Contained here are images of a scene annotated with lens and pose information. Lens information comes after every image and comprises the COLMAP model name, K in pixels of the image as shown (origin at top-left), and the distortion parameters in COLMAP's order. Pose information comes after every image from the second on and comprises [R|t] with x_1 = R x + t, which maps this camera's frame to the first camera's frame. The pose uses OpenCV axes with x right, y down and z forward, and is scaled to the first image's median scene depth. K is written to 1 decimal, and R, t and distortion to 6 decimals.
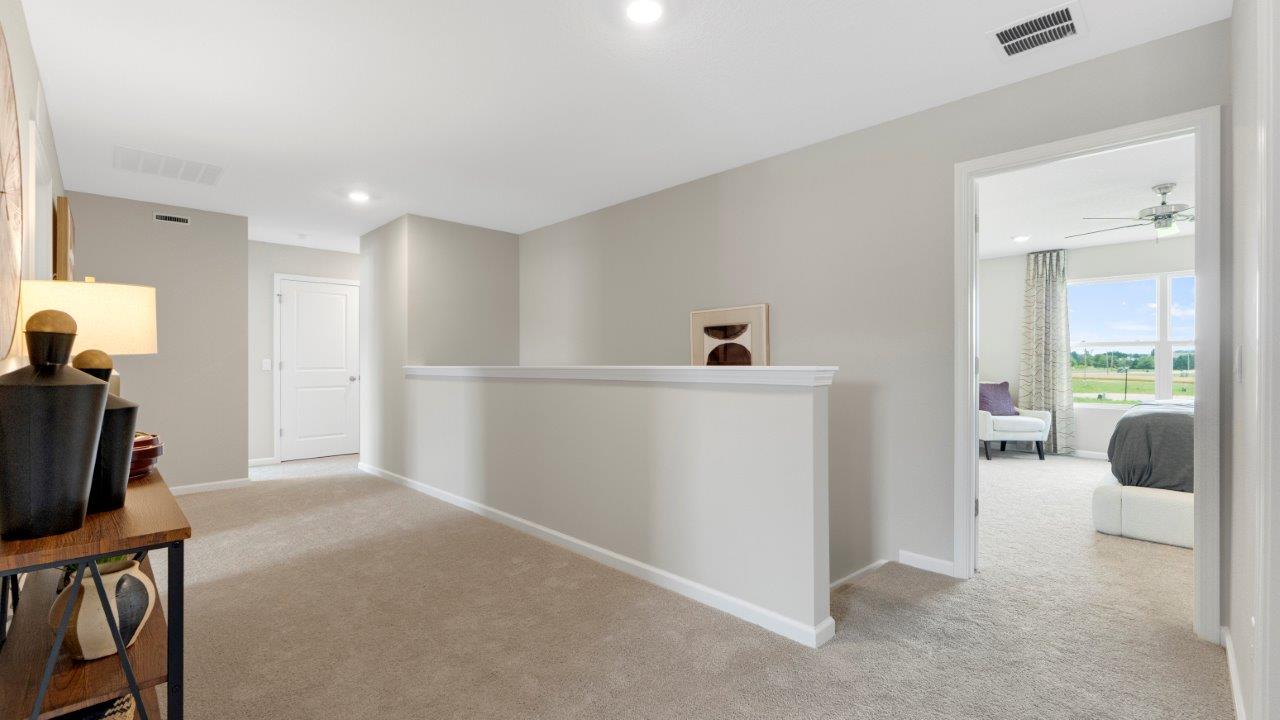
lens RADIAL K [[551.4, 0, 638.1], [0, 551.4, 363.6], [0, 0, 1]] dist [-0.004341, -0.000475]
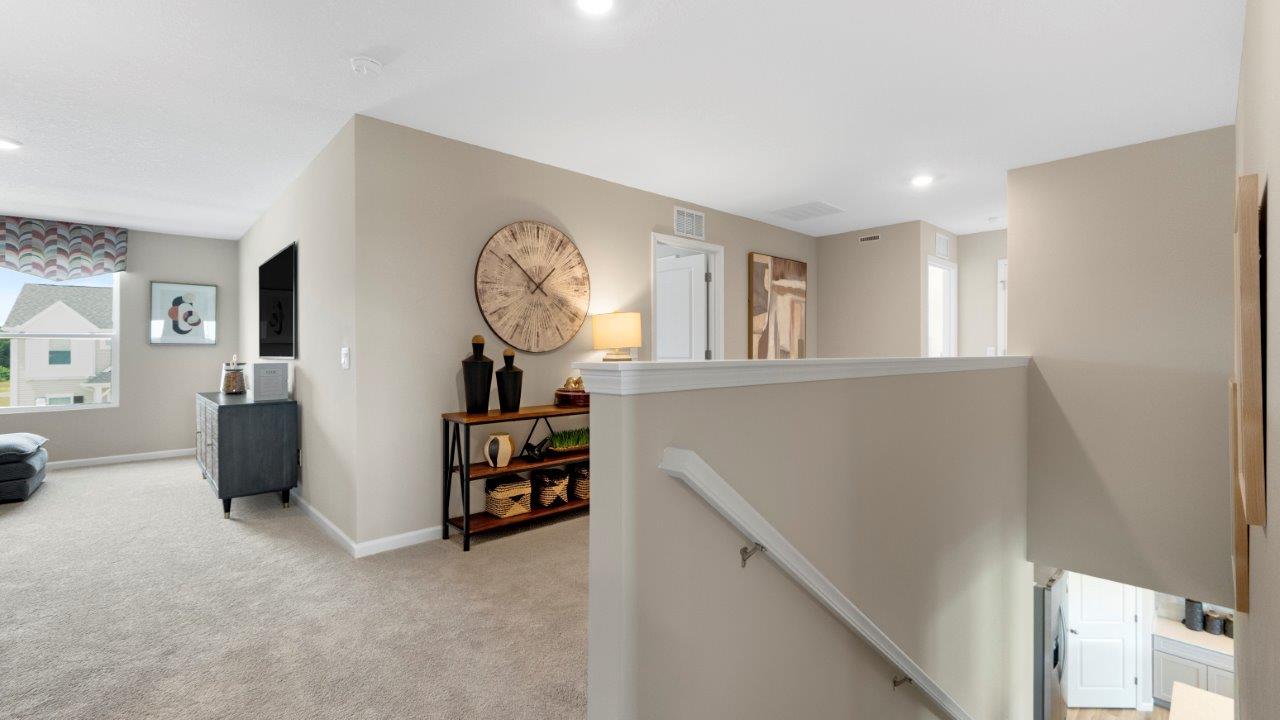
lens RADIAL K [[551.4, 0, 638.3], [0, 551.4, 353.7], [0, 0, 1]] dist [-0.004341, -0.000475]
pose [[-0.018693, 0.006111, -0.999807, 0.469627], [0.003181, 0.999977, 0.006052, -0.004389], [0.999820, -0.003067, -0.018712, 0.504054]]
